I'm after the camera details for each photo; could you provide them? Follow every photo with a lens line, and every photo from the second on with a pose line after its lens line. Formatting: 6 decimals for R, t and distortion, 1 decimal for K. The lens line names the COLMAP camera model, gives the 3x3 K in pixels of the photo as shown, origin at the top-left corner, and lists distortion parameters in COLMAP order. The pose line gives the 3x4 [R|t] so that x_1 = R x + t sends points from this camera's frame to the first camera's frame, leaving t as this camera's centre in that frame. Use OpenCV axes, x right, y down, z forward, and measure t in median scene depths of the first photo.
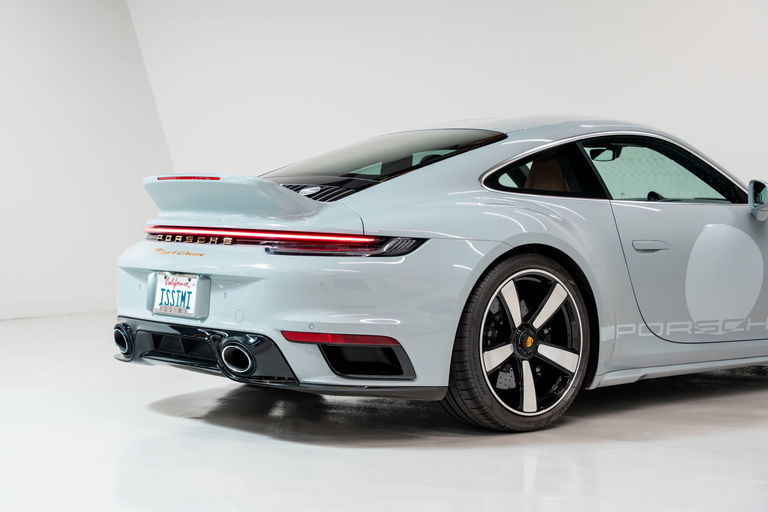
lens RADIAL K [[1402.3, 0, 384.0], [0, 1402.3, 256.0], [0, 0, 1]] dist [0.295734, 0.088799]
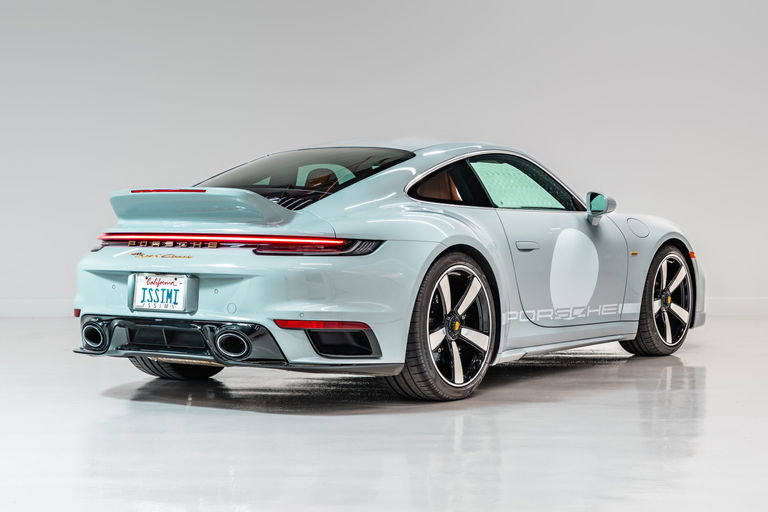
lens RADIAL K [[1402.3, 0, 384.0], [0, 1402.3, 256.0], [0, 0, 1]] dist [0.295734, 0.088799]
pose [[0.977635, -0.014856, 0.209783, -0.209715], [0.016576, 0.999842, -0.006446, 0.008065], [-0.209654, 0.009779, 0.977727, -0.162033]]
